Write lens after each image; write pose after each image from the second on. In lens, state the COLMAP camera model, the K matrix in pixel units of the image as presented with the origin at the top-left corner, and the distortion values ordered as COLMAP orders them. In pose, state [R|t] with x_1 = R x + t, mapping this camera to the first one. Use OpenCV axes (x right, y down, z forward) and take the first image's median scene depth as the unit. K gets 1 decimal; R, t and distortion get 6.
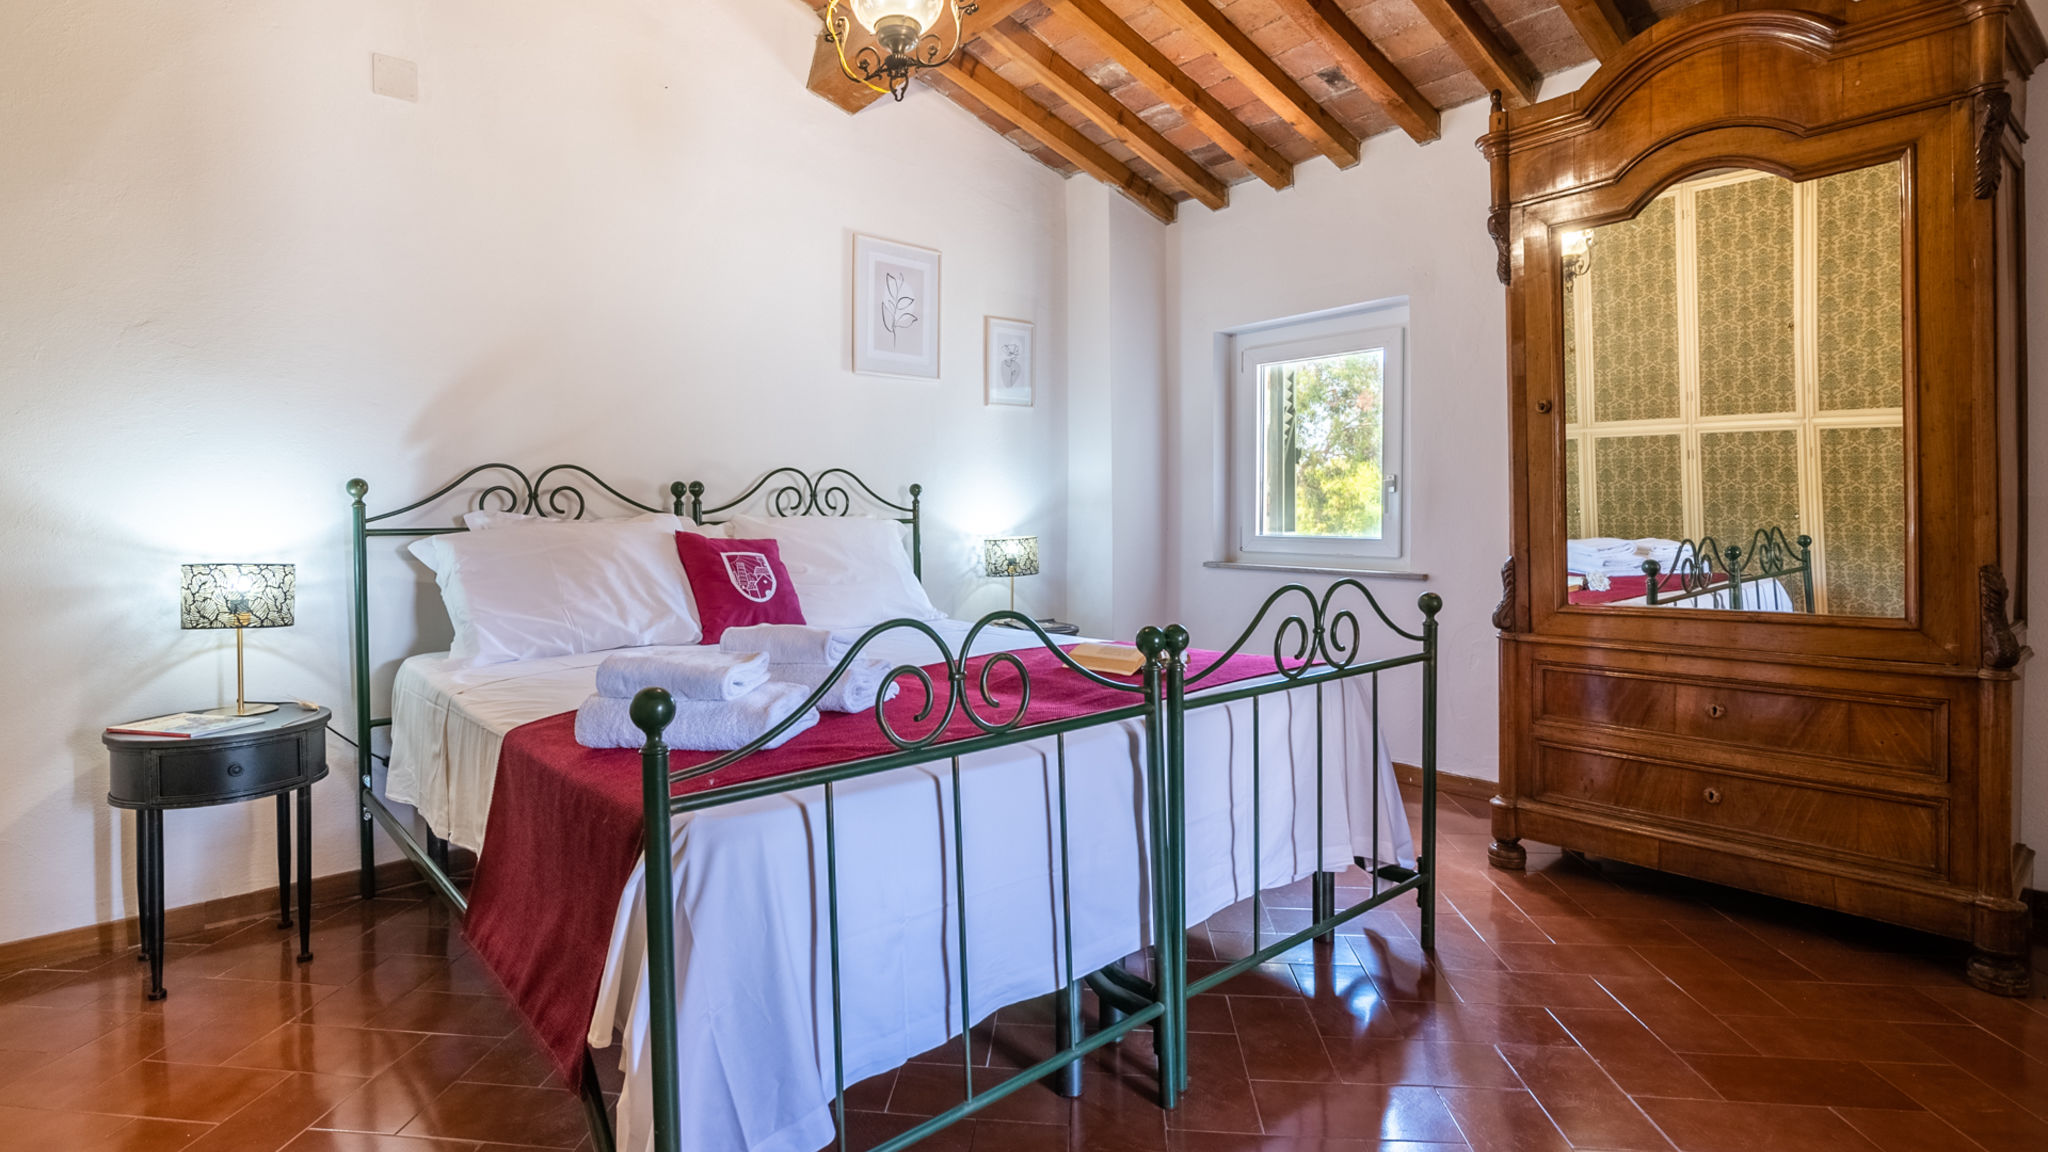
lens RADIAL K [[1007.5, 0, 961.1], [0, 1007.5, 536.8], [0, 0, 1]] dist [-0.002160, -0.000097]
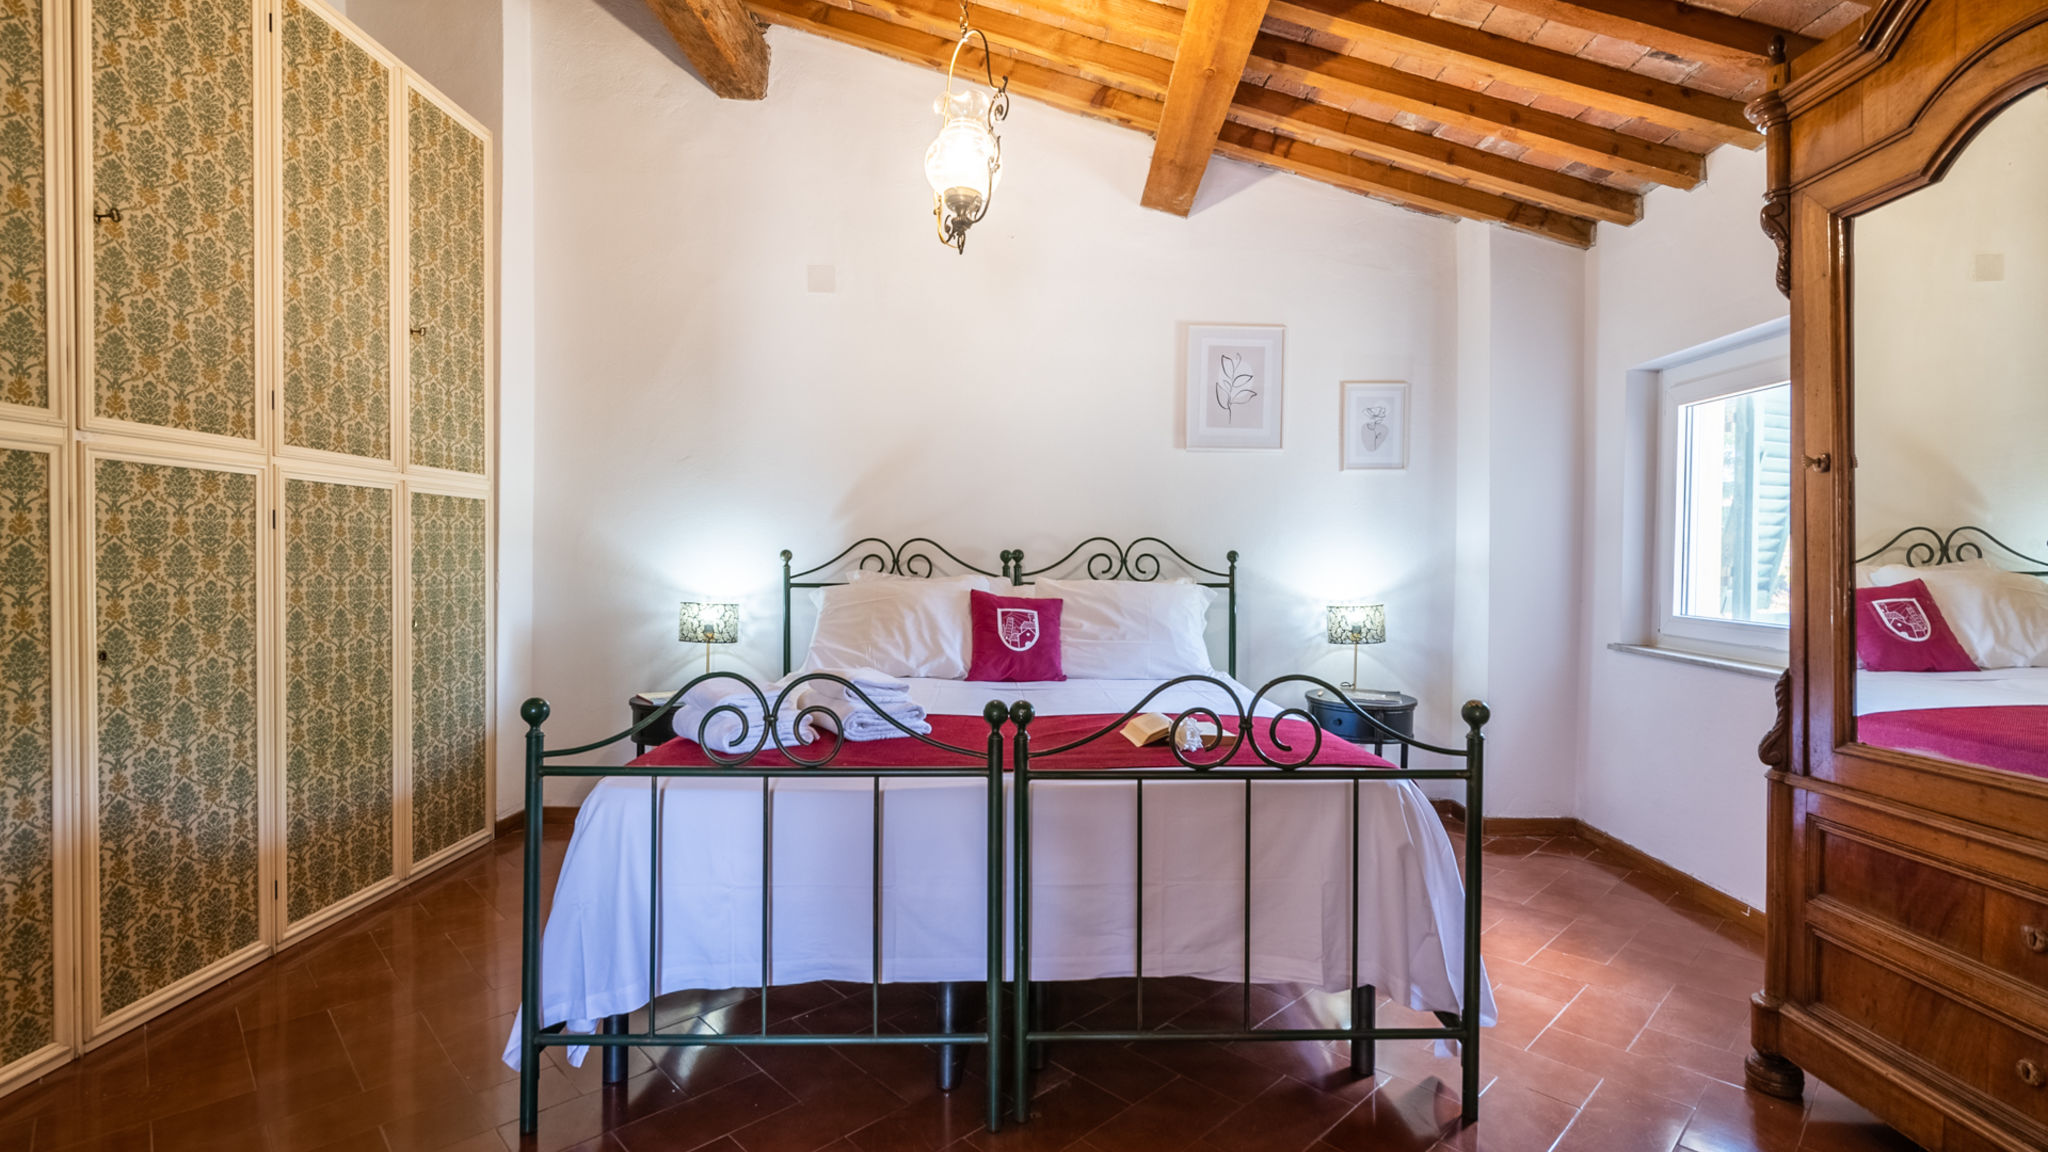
lens RADIAL K [[932.4, 0, 1015.8], [0, 932.4, 570.1], [0, 0, 1]] dist [-0.005418, 0.002362]
pose [[0.774141, 0.022626, -0.632609, 0.477446], [-0.027638, 0.999616, 0.001931, -0.032804], [0.632410, 0.015989, 0.774469, 0.107570]]
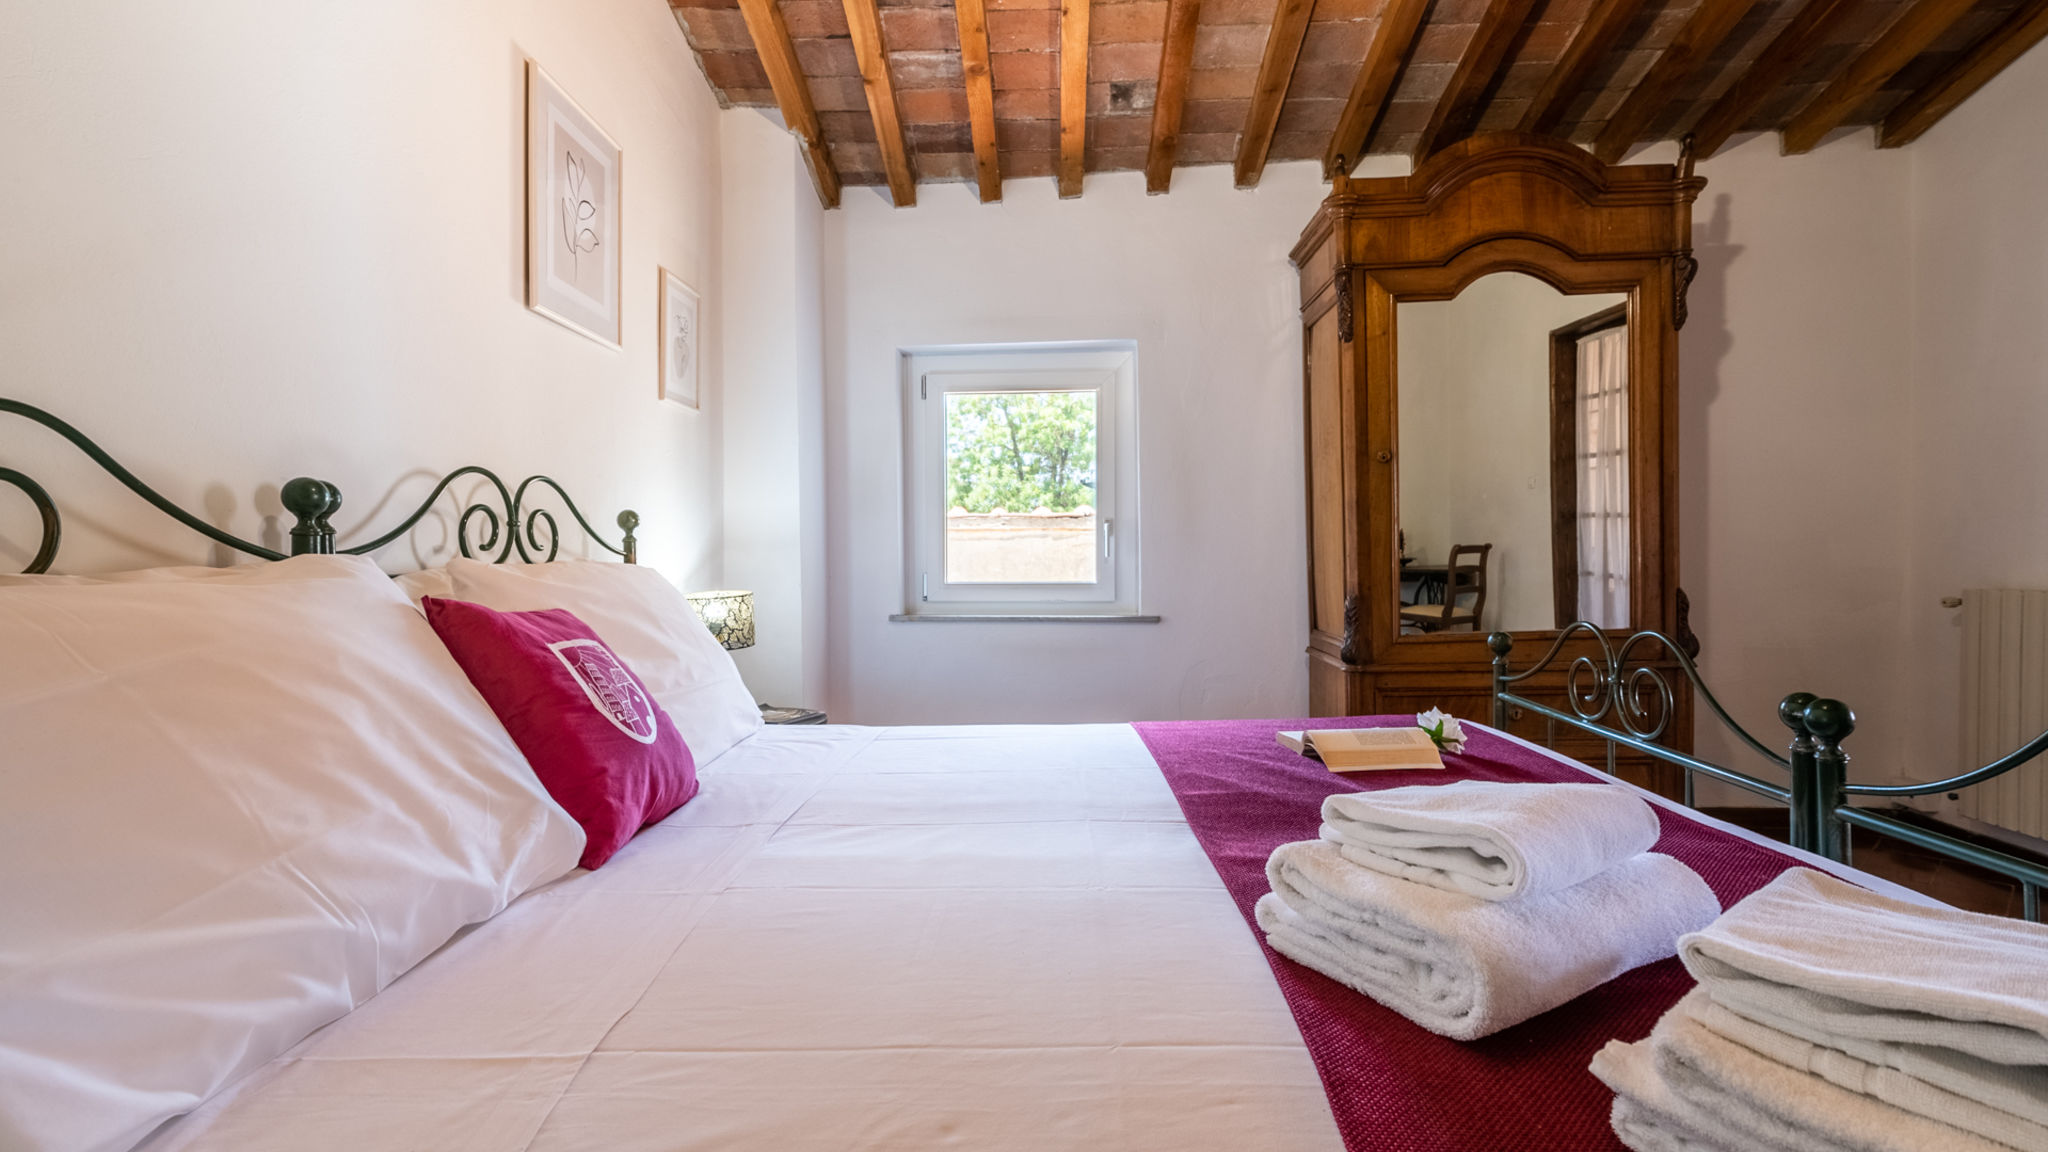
lens RADIAL K [[932.4, 0, 1026.5], [0, 932.4, 574.8], [0, 0, 1]] dist [-0.005418, 0.002362]
pose [[0.654775, -0.015920, 0.755656, -0.379885], [0.026153, 0.999657, -0.001601, -0.007579], [-0.755371, 0.020811, 0.654967, 0.542004]]
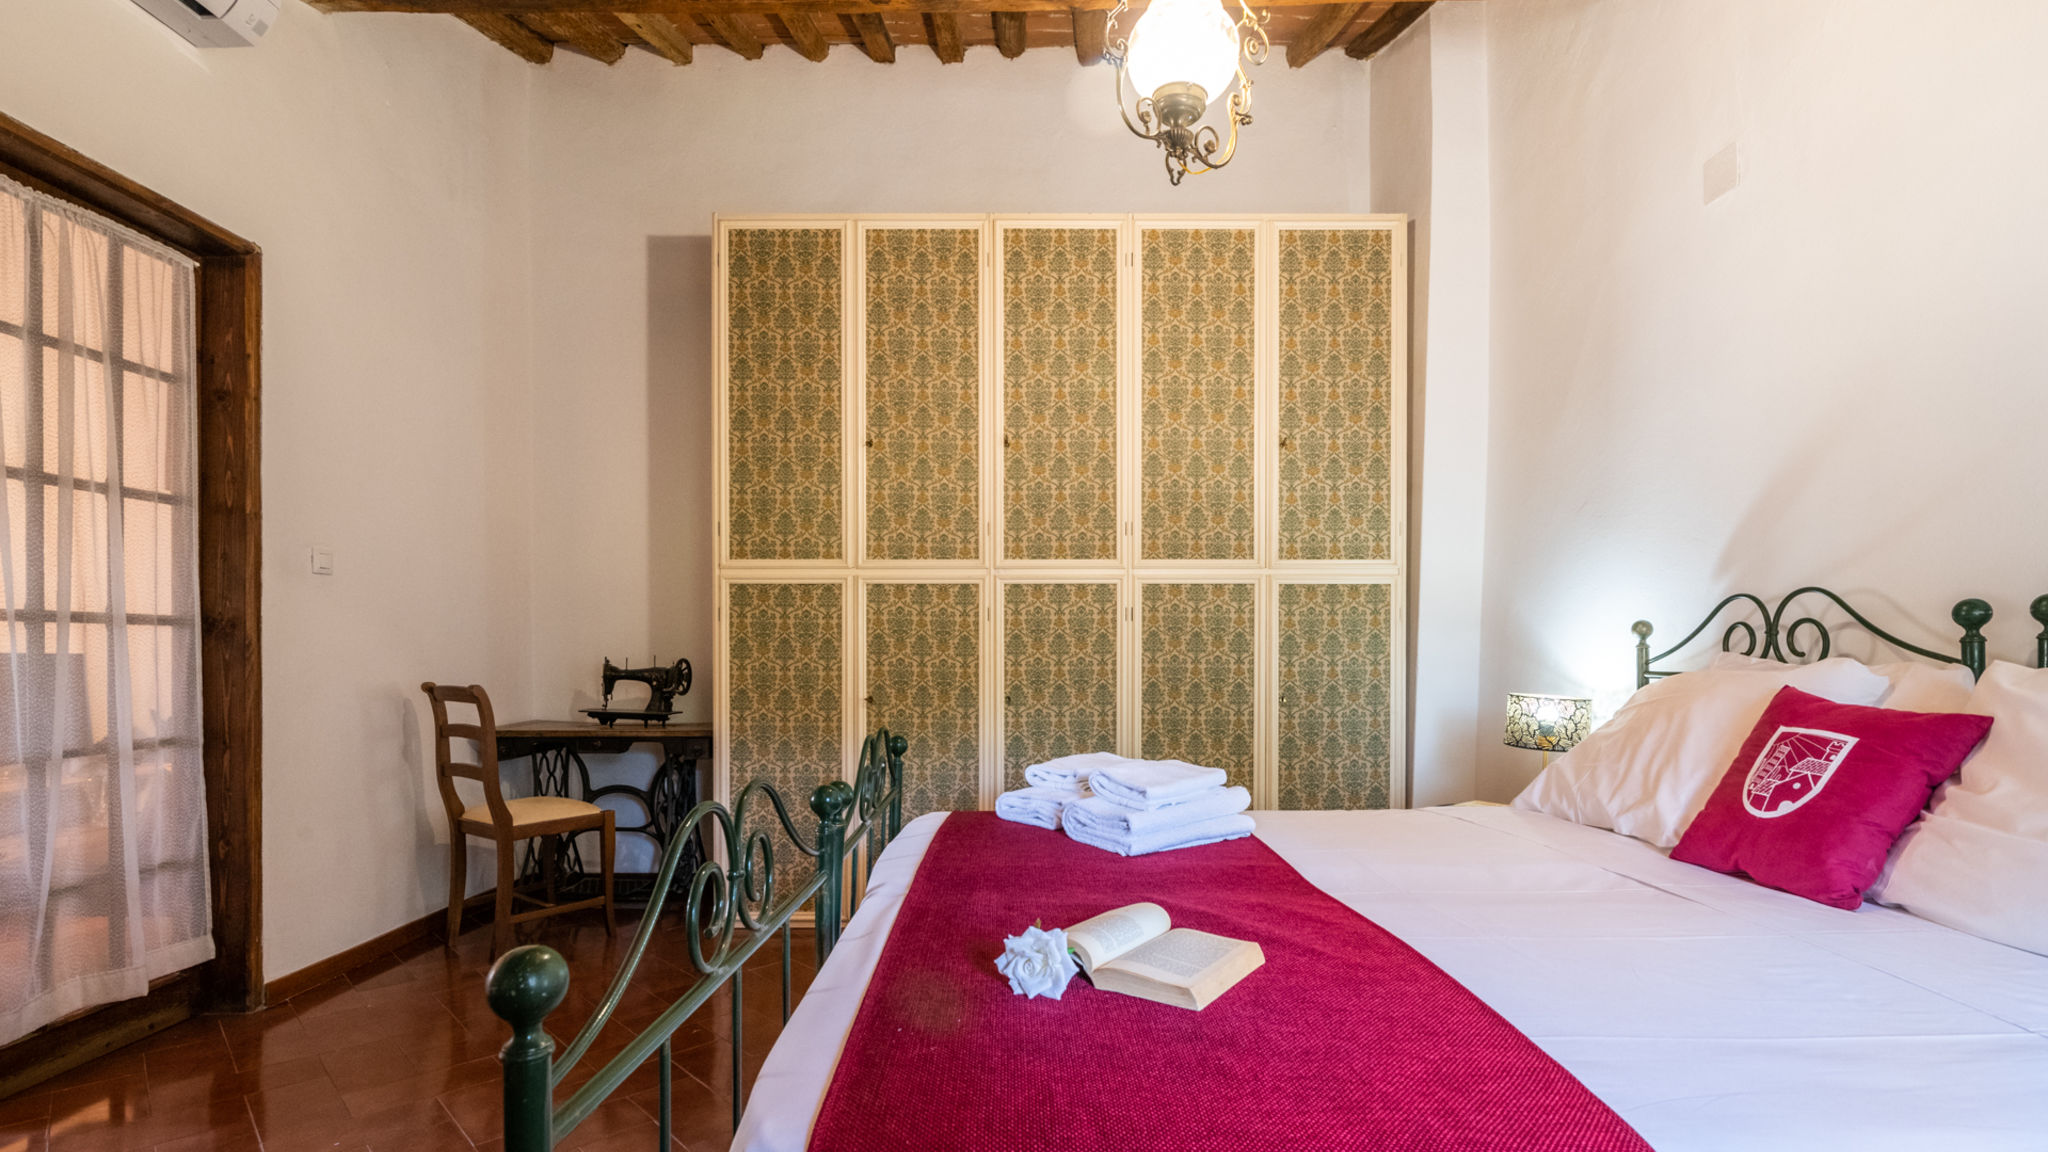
lens RADIAL K [[932.4, 0, 1045.0], [0, 932.4, 667.2], [0, 0, 1]] dist [-0.005418, 0.002362]
pose [[-0.612443, 0.020493, -0.790249, 0.425251], [-0.010556, 0.999363, 0.034097, -0.030763], [0.790444, 0.029225, -0.611837, 0.926975]]
